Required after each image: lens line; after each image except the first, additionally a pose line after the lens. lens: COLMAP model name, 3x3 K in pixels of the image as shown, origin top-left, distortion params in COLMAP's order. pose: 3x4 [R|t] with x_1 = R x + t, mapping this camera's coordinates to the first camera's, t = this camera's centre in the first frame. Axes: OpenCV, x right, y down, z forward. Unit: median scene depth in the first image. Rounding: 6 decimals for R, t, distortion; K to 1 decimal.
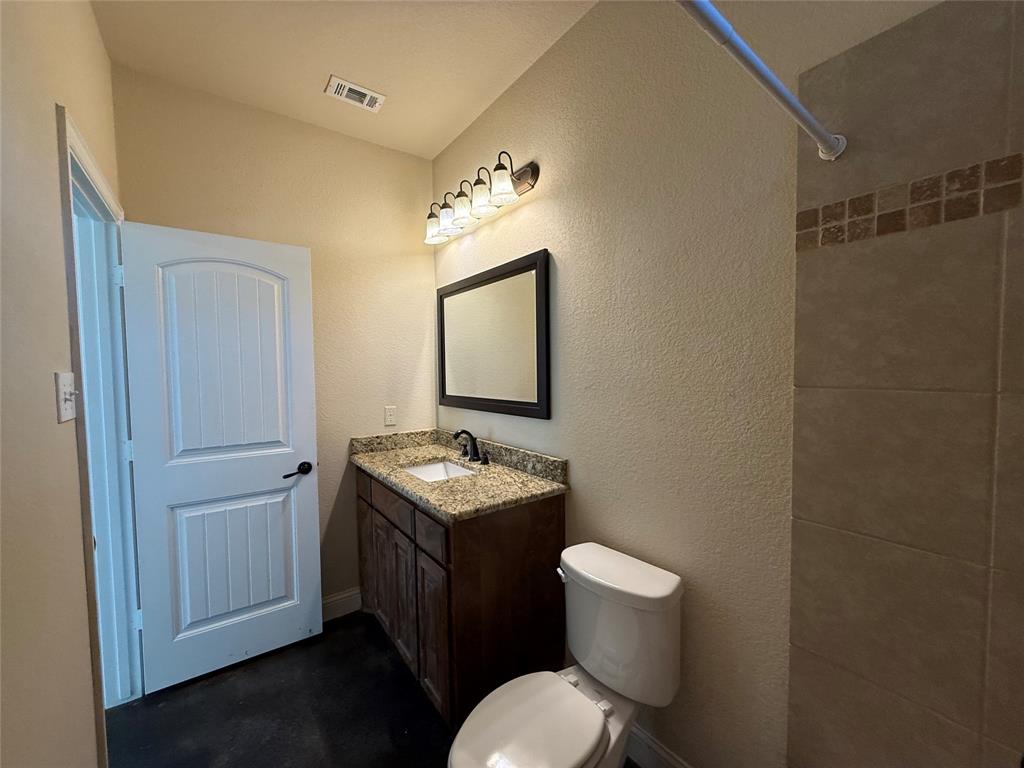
lens RADIAL K [[408.4, 0, 515.2], [0, 408.4, 389.2], [0, 0, 1]] dist [0.001853, -0.000332]
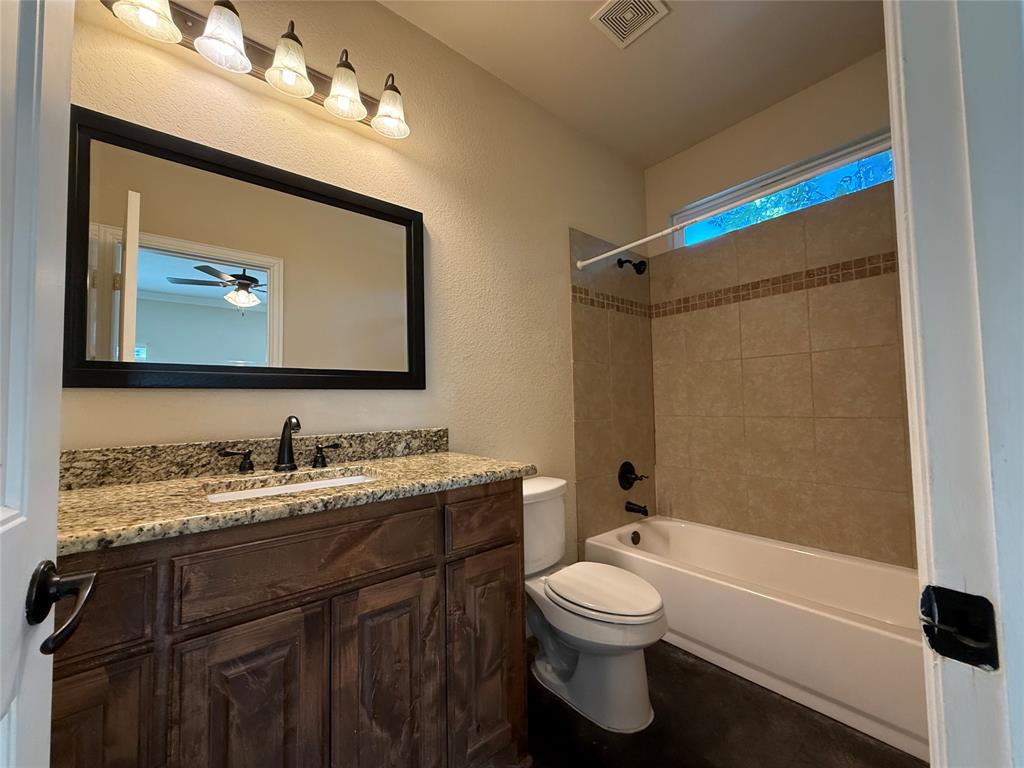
lens RADIAL K [[408.4, 0, 504.4], [0, 408.4, 387.2], [0, 0, 1]] dist [0.001853, -0.000332]
pose [[-0.043528, 0.060572, 0.997214, -0.859072], [0.072032, 0.995753, -0.057339, 0.135145], [-0.996452, 0.069335, -0.047706, 0.855556]]
